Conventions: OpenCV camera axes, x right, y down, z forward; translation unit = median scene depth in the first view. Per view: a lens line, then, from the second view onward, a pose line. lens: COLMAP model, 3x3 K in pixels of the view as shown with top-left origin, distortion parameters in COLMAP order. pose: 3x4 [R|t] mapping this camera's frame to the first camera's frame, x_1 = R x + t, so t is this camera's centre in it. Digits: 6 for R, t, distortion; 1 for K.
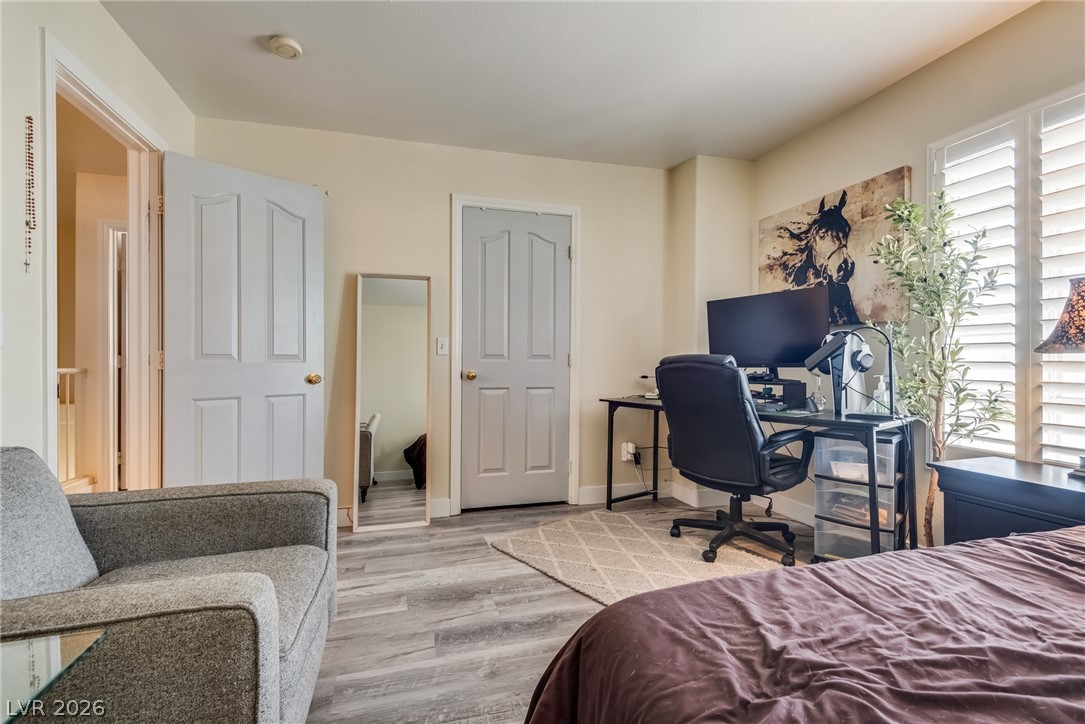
lens RADIAL K [[484.2, 0, 540.5], [0, 484.2, 361.2], [0, 0, 1]] dist [0.001034, -0.000155]
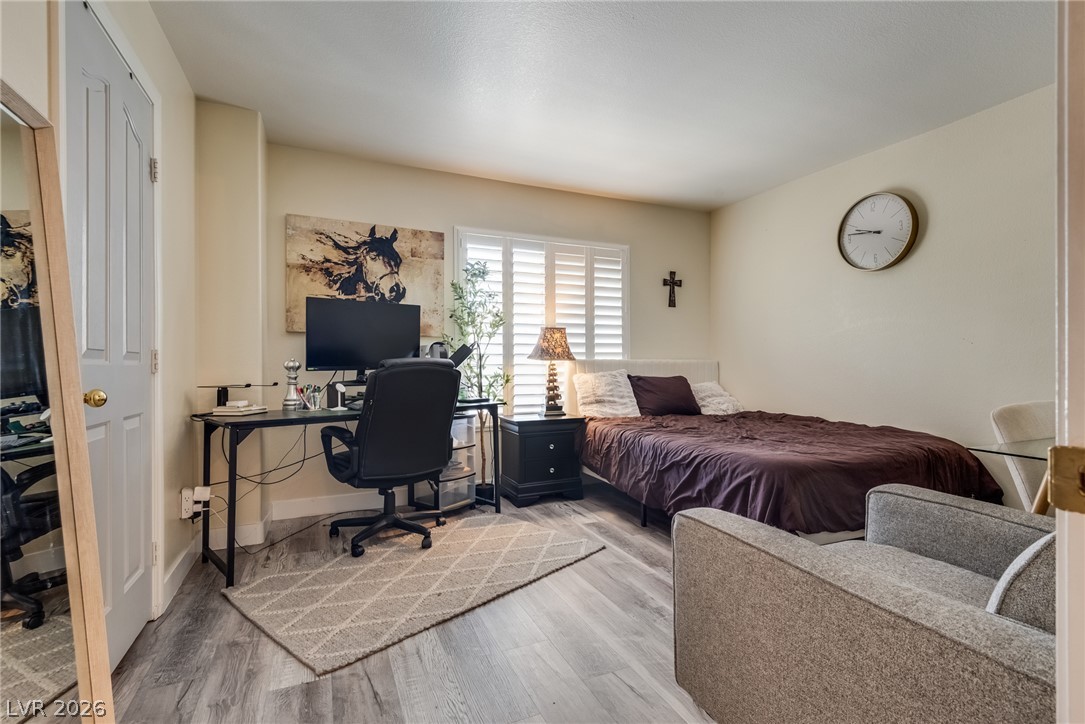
lens RADIAL K [[511.0, 0, 542.2], [0, 511.0, 362.7], [0, 0, 1]] dist [0.001762, -0.002704]
pose [[-0.135001, 0.005776, 0.990829, -0.694034], [-0.000710, 0.999982, -0.005926, 0.003379], [-0.990845, -0.001503, -0.134995, 0.753406]]
